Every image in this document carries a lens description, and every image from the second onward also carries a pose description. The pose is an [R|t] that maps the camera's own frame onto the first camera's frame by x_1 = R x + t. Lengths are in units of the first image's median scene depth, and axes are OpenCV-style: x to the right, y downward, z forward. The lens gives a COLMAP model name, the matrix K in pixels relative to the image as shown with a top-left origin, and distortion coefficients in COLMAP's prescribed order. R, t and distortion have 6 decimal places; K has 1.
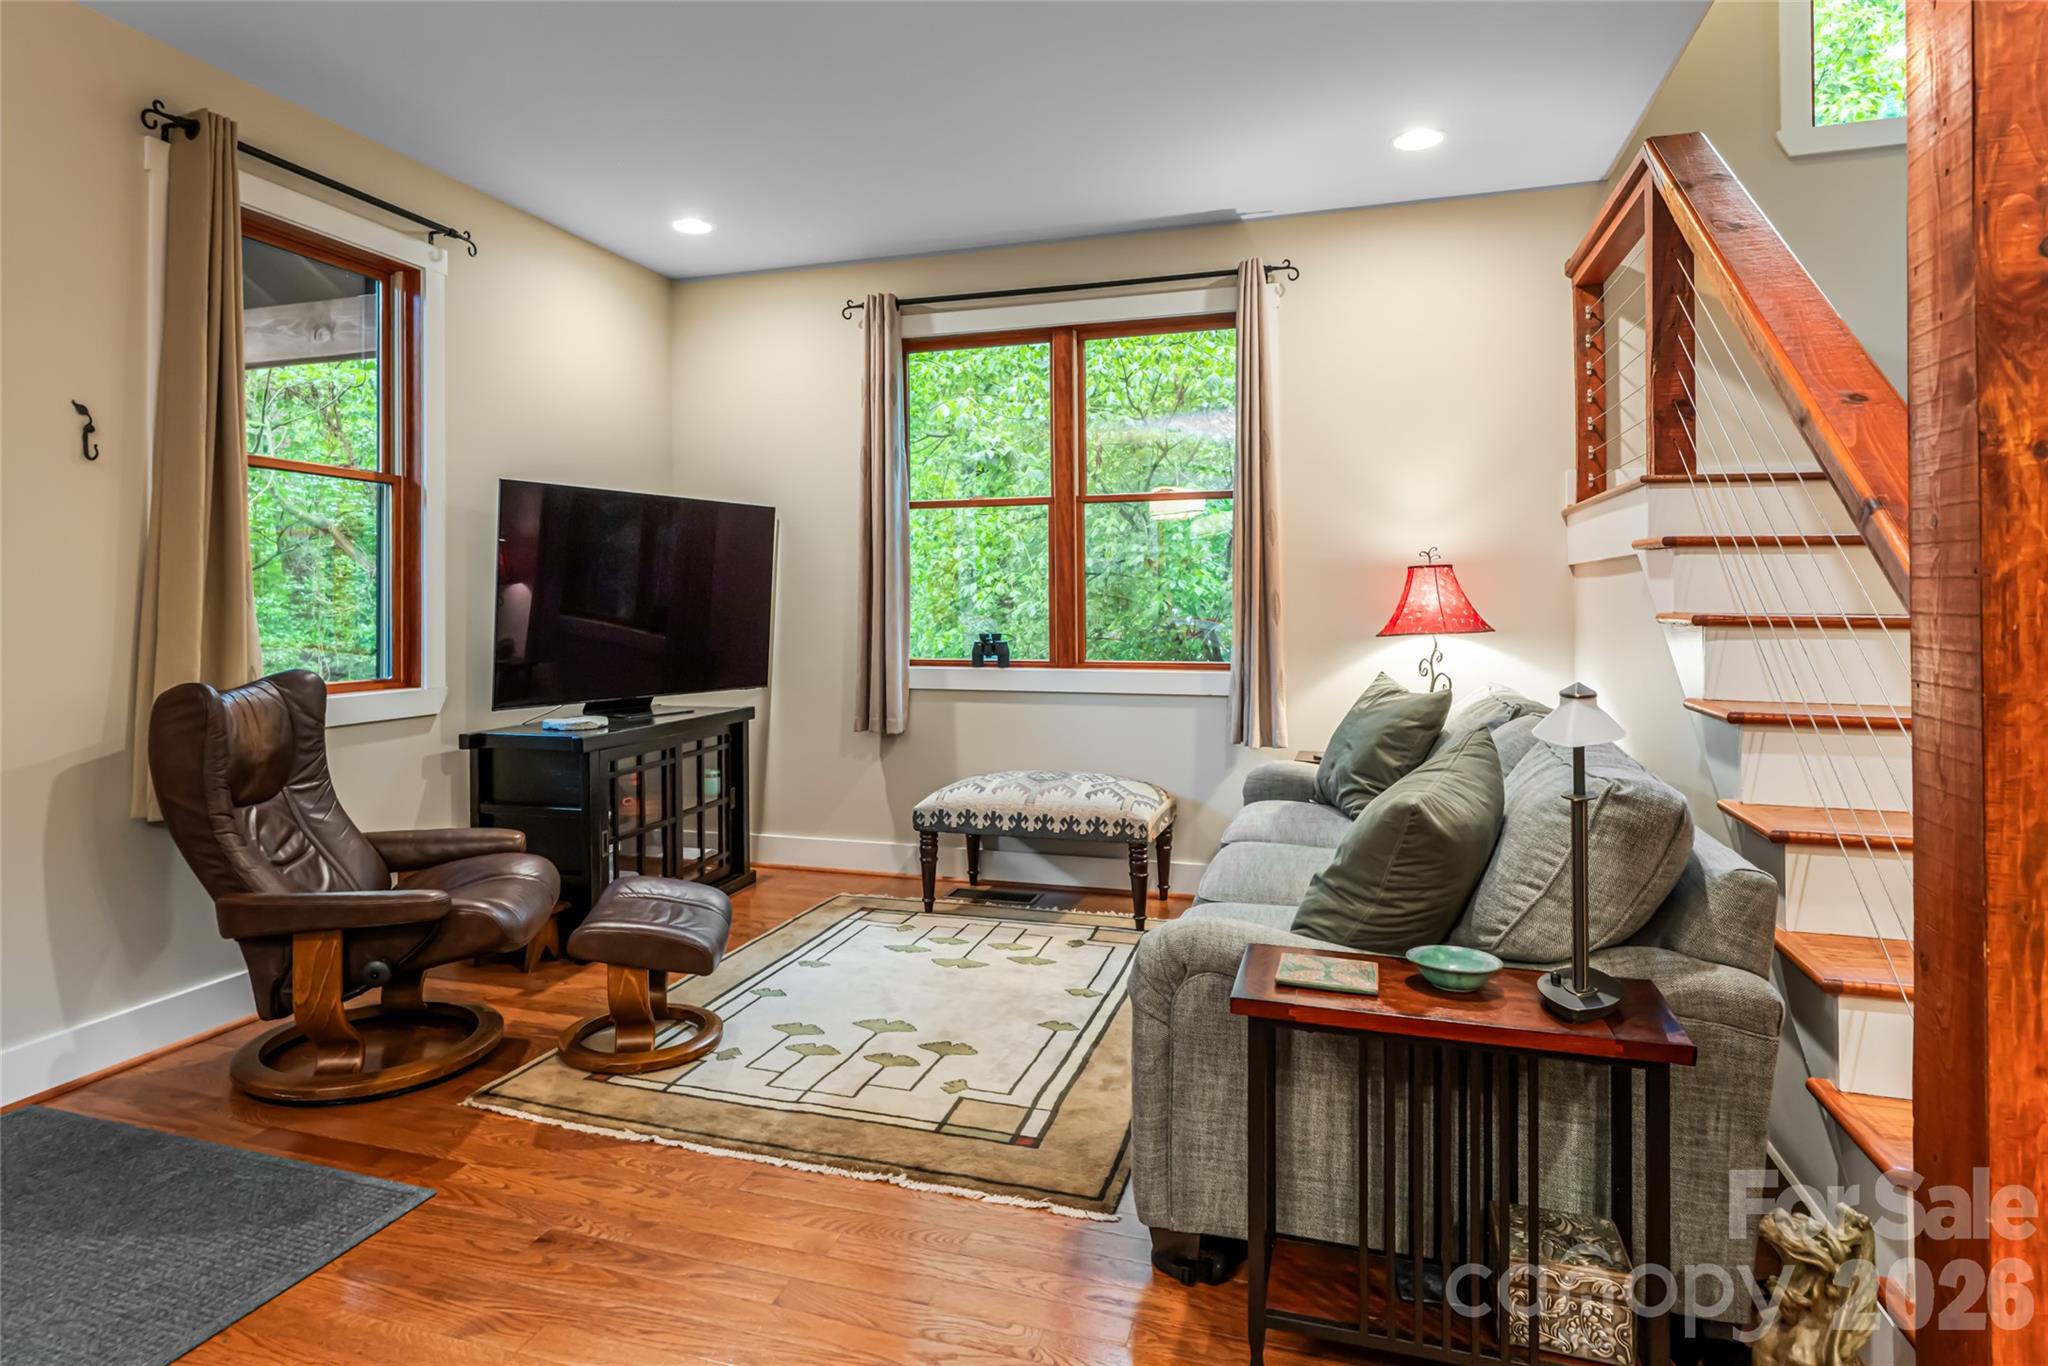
lens RADIAL K [[1092.2, 0, 1019.2], [0, 1092.2, 599.0], [0, 0, 1]] dist [0.000285, 0.000333]
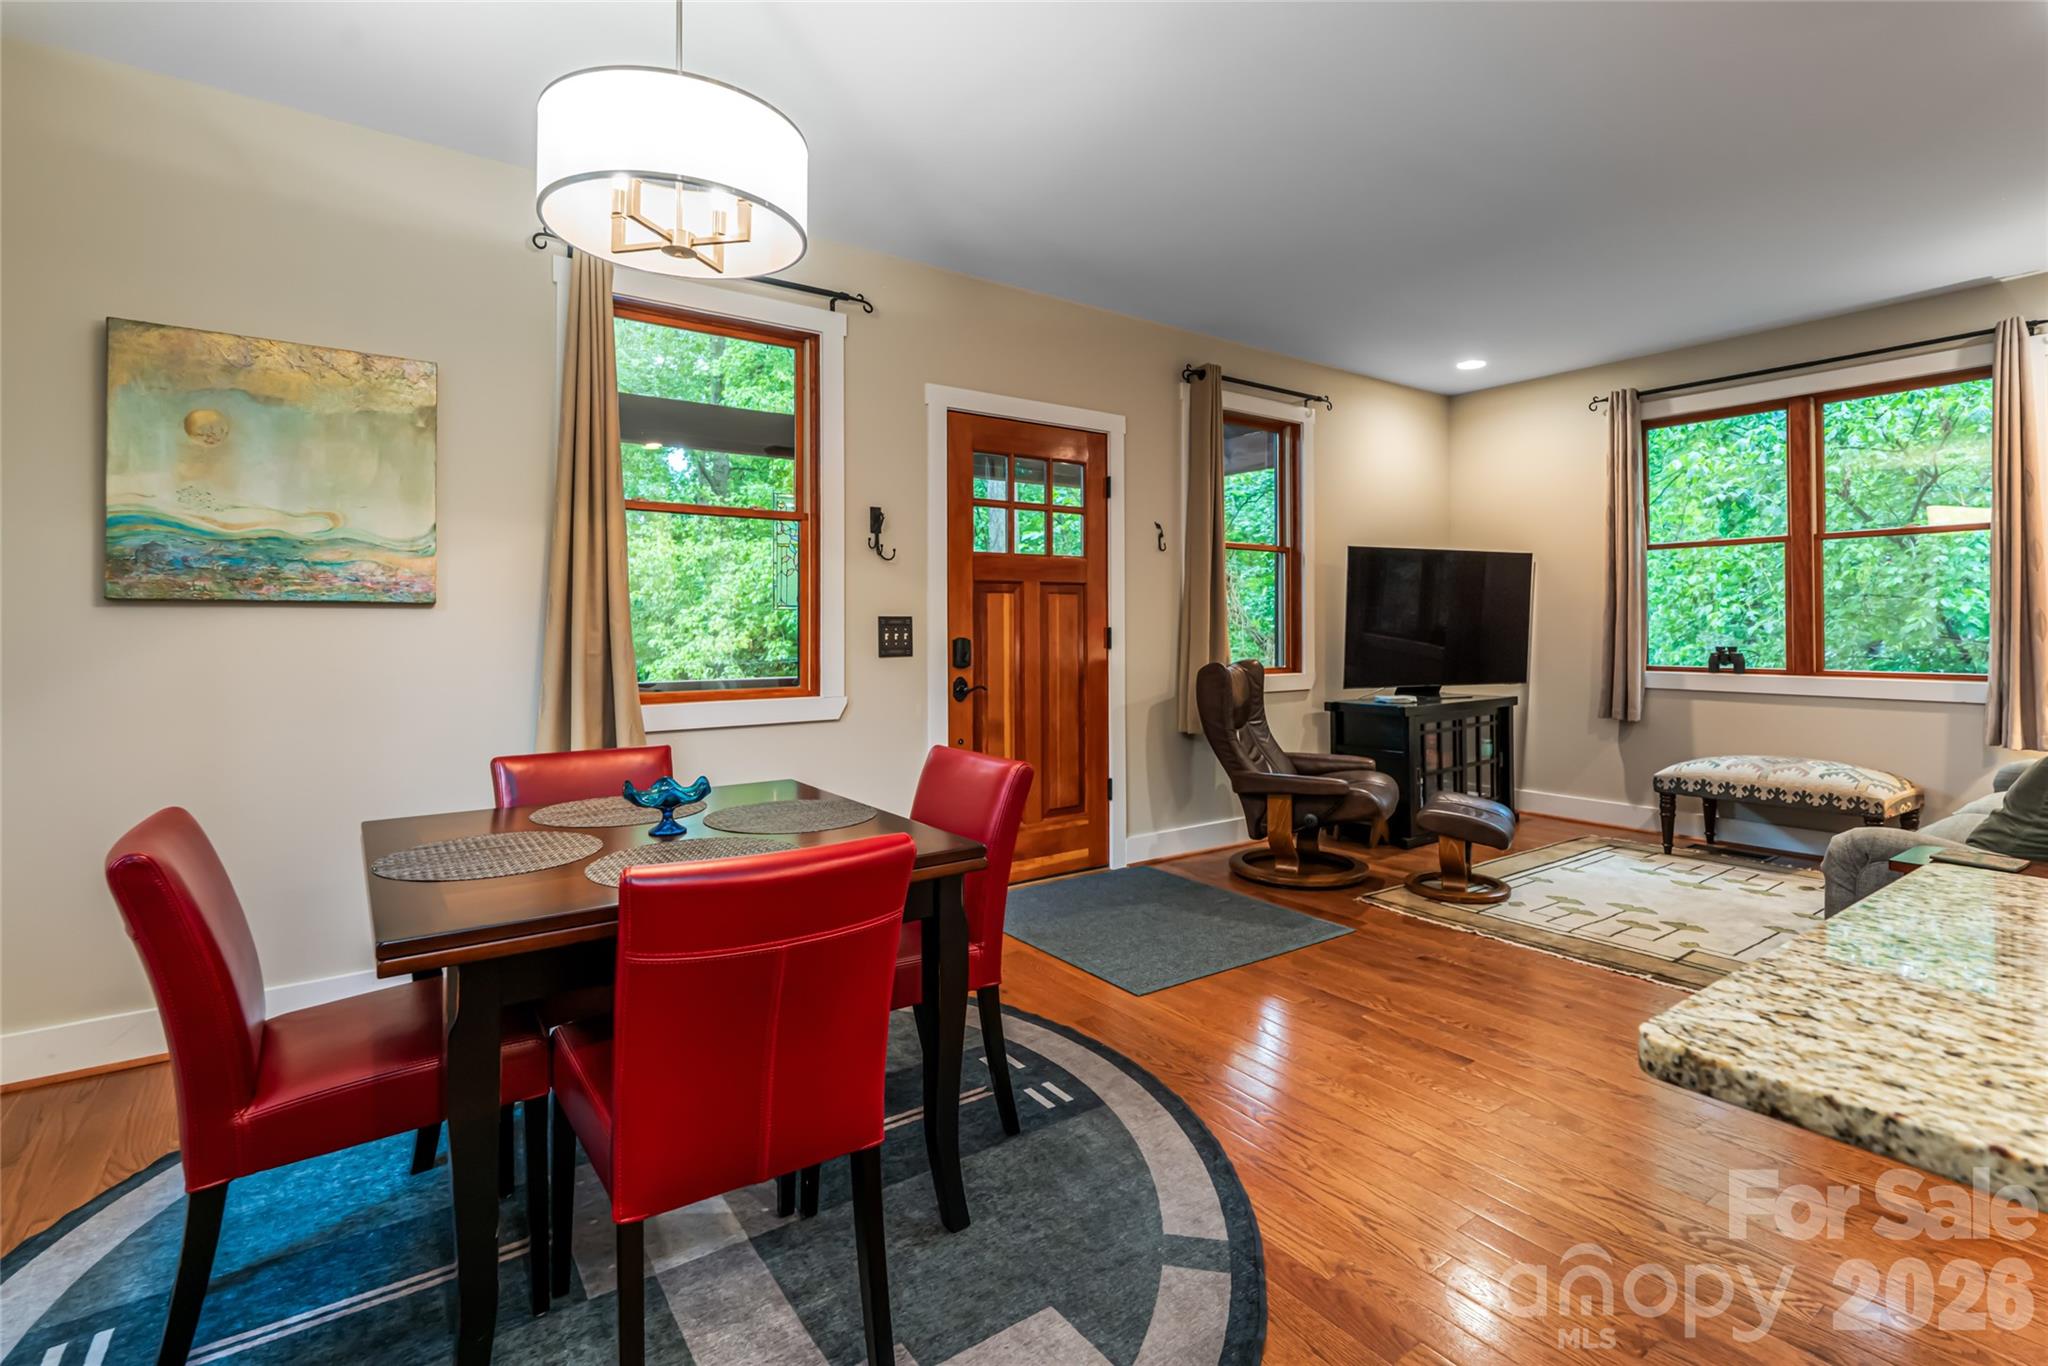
lens RADIAL K [[951.2, 0, 1020.2], [0, 951.2, 621.8], [0, 0, 1]] dist [0.002231, -0.000146]
pose [[0.777714, -0.001856, -0.628615, 0.034393], [0.001814, 0.999998, -0.000708, 0.002517], [0.628615, -0.000590, 0.777716, -0.410446]]
